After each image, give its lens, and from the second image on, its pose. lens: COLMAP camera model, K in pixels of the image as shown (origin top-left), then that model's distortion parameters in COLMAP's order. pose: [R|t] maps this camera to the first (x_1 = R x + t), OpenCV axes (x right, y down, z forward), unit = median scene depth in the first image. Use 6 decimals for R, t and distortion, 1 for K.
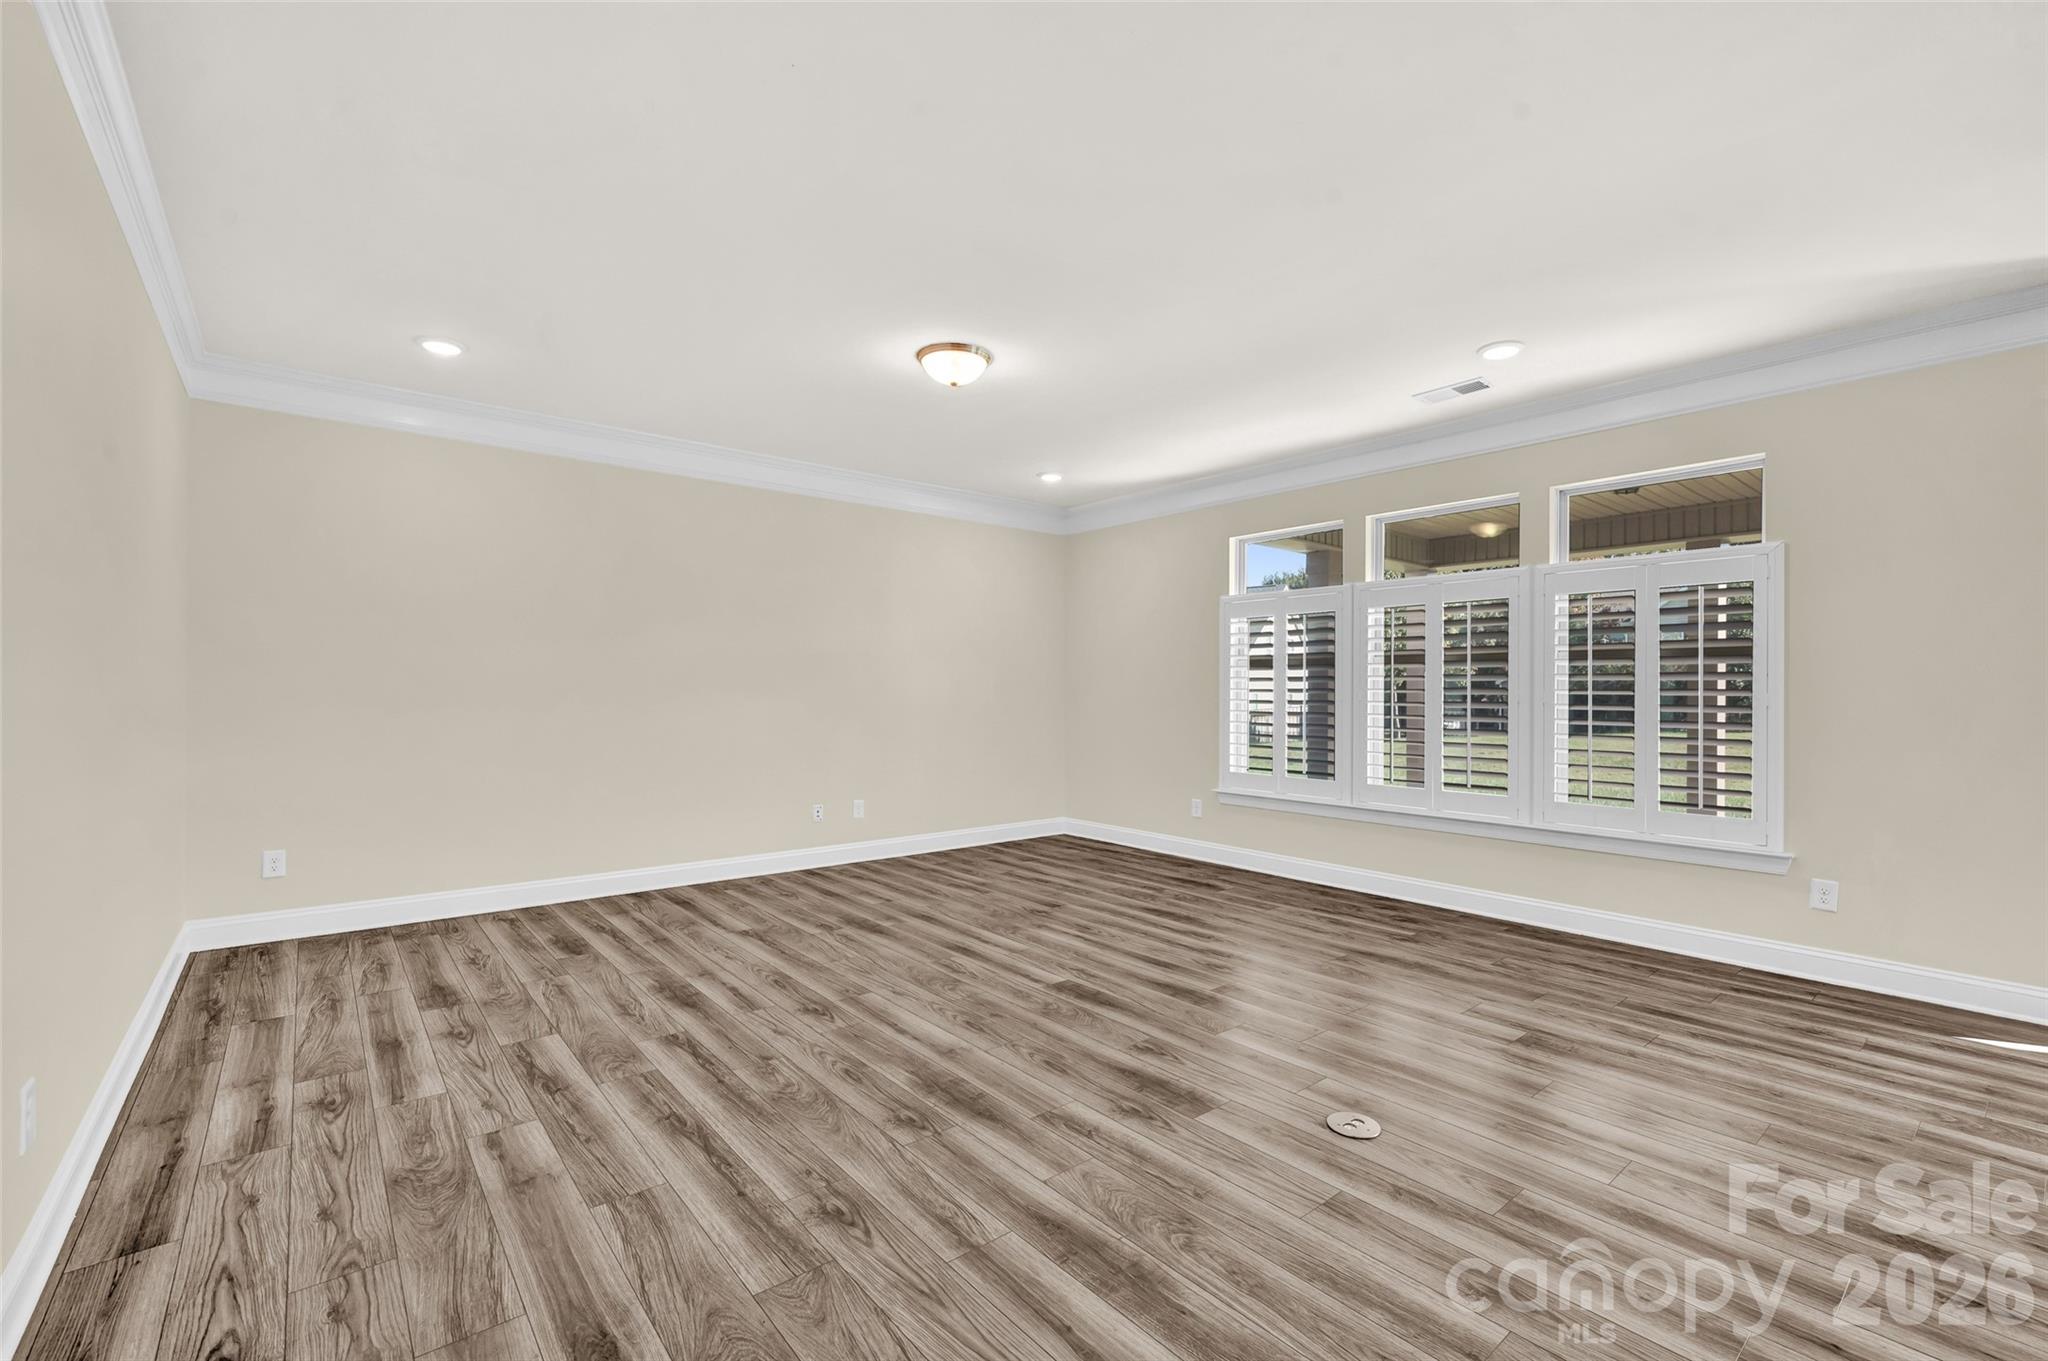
lens RADIAL K [[867.9, 0, 1024.6], [0, 867.9, 689.3], [0, 0, 1]] dist [-0.001867, -0.000164]
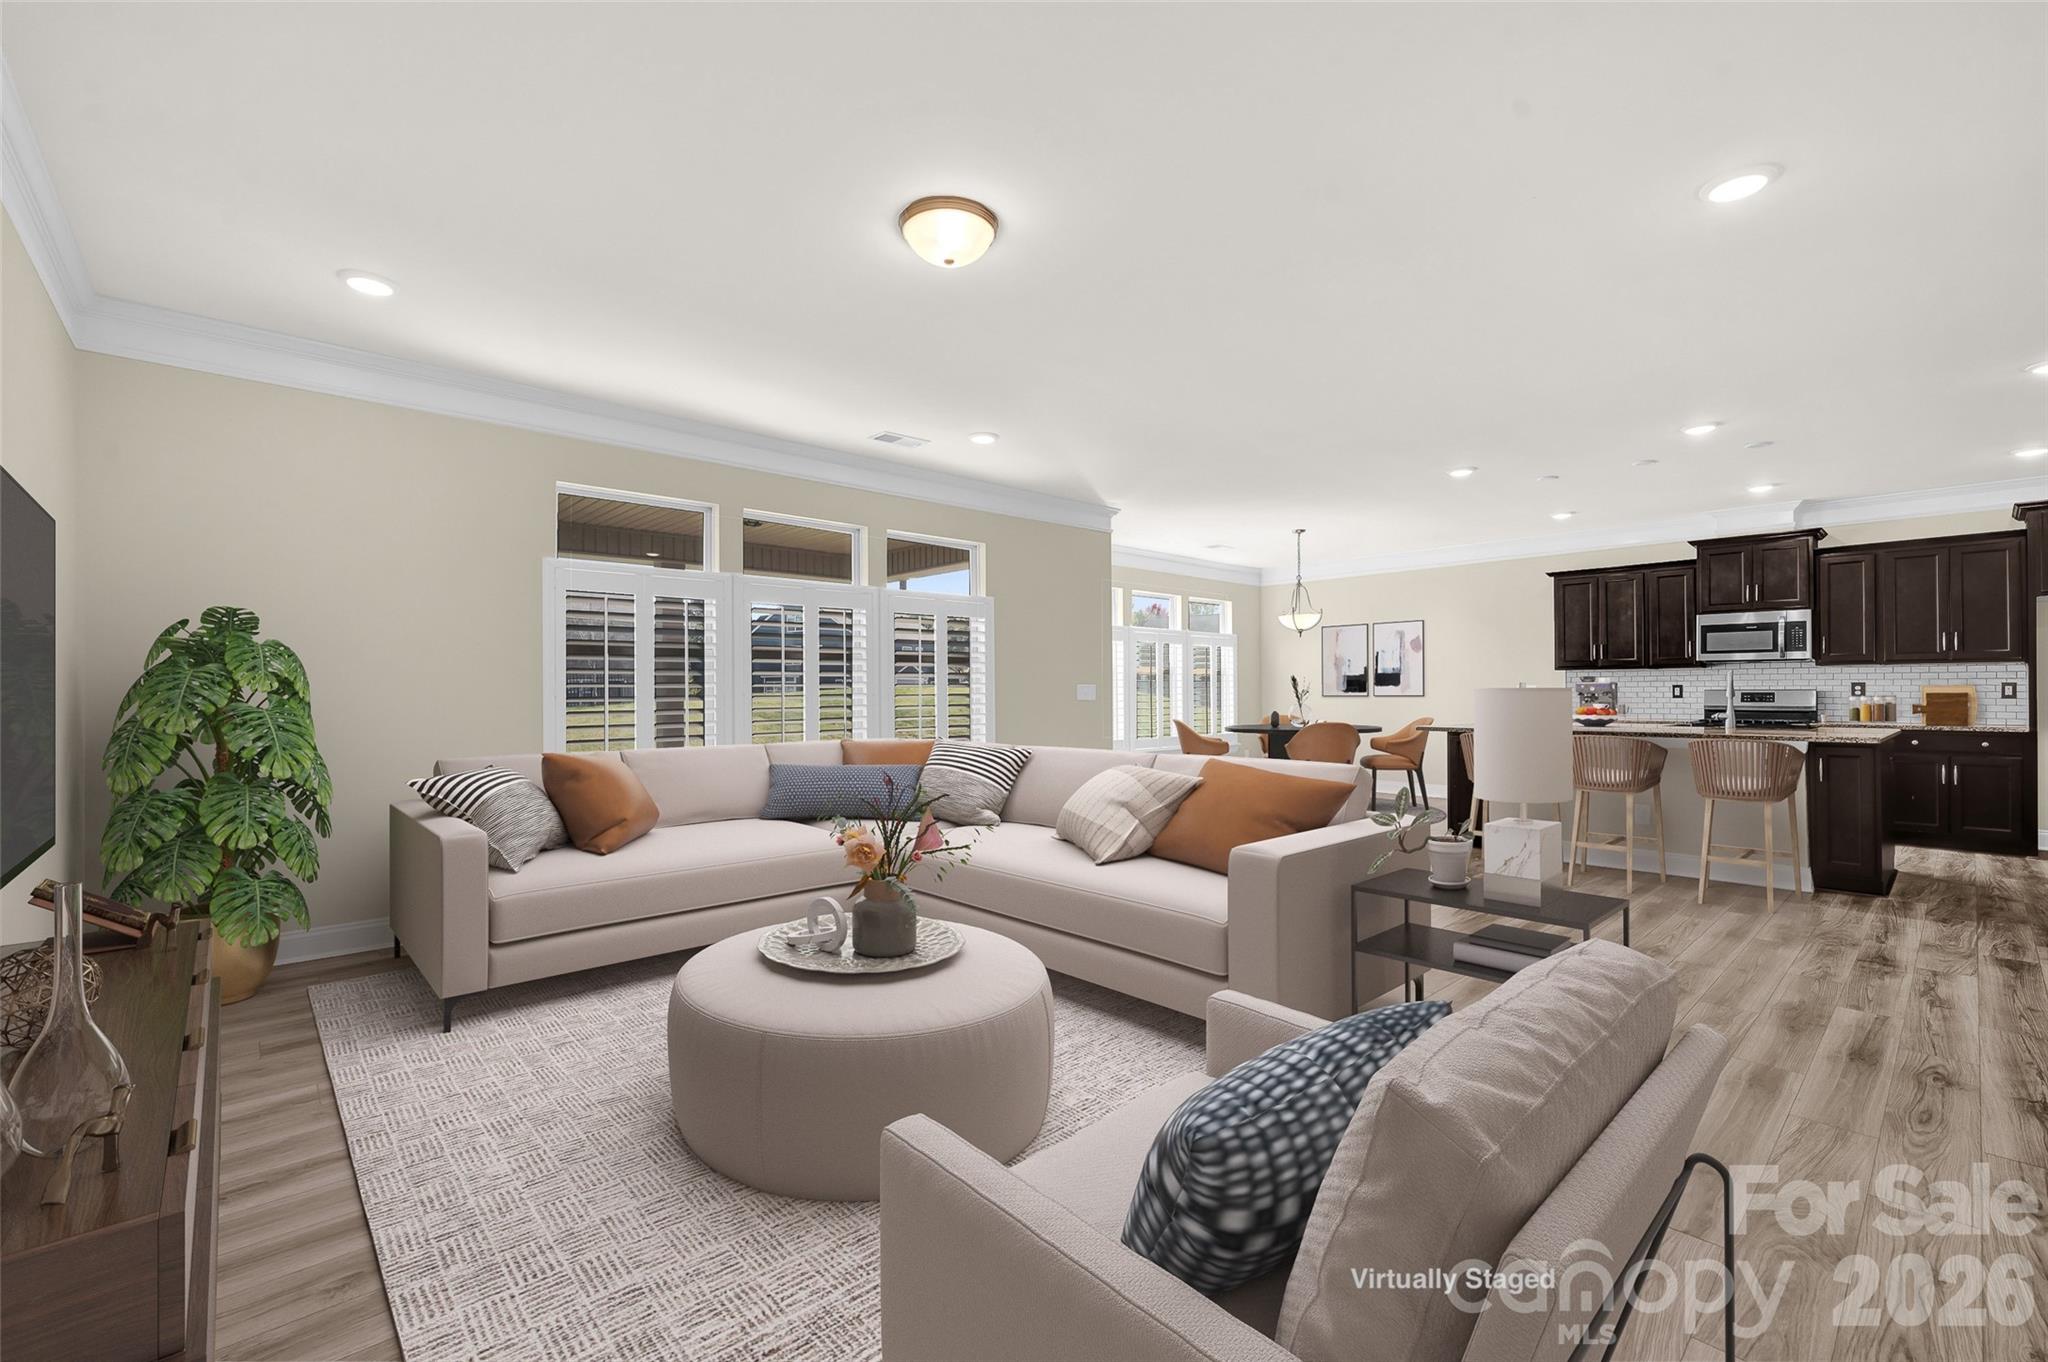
lens RADIAL K [[867.9, 0, 1021.7], [0, 867.9, 682.7], [0, 0, 1]] dist [-0.001867, -0.000164]
pose [[-0.041448, 0.000436, 0.999141, -0.562015], [-0.004737, 0.999989, -0.000633, -0.001406], [-0.999129, -0.004759, -0.041445, 0.670871]]
